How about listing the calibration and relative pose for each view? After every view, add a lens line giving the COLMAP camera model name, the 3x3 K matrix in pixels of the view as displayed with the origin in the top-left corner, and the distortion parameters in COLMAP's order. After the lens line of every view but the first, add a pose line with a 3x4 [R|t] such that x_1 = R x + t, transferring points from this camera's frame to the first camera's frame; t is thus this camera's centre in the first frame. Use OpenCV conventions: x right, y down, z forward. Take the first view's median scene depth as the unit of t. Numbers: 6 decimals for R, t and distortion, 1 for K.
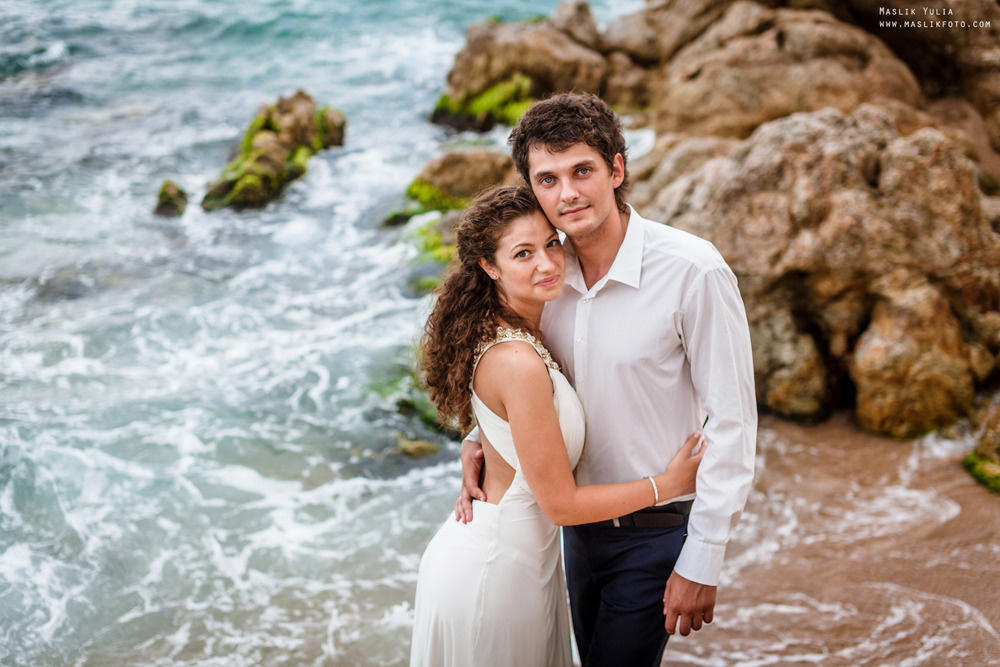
lens RADIAL K [[1334.1, 0, 500.0], [0, 1334.1, 333.5], [0, 0, 1]] dist [-0.006097, 0.007500]
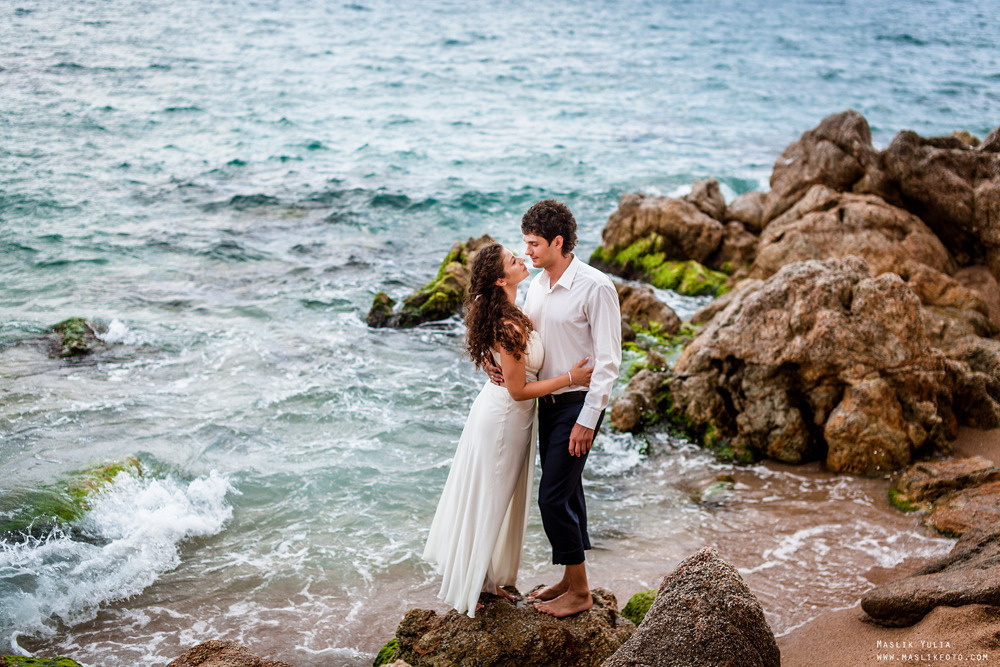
lens RADIAL K [[1334.1, 0, 500.0], [0, 1334.1, 333.5], [0, 0, 1]] dist [-0.006097, 0.007500]
pose [[0.984559, 0.069128, -0.160827, 0.143290], [-0.089433, 0.988413, -0.122647, 0.129724], [0.150485, 0.135136, 0.979333, -0.483350]]
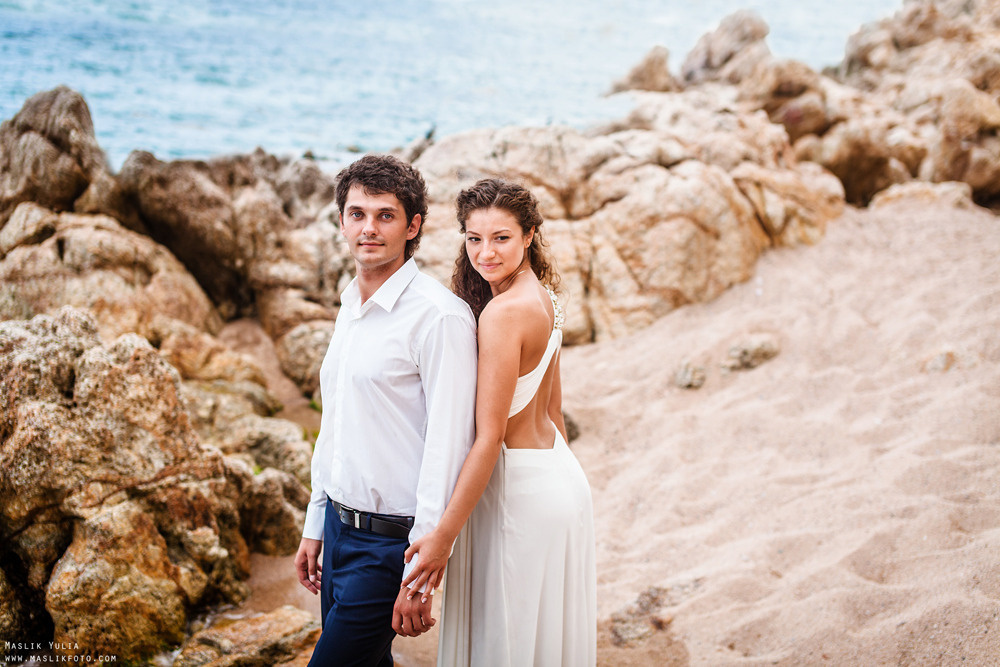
lens RADIAL K [[1334.1, 0, 500.0], [0, 1334.1, 333.5], [0, 0, 1]] dist [-0.006097, 0.007500]
pose [[0.928194, -0.004893, 0.372065, 0.215619], [0.078118, 0.980192, -0.181991, 0.037942], [-0.363805, 0.197987, 0.910190, 0.045096]]
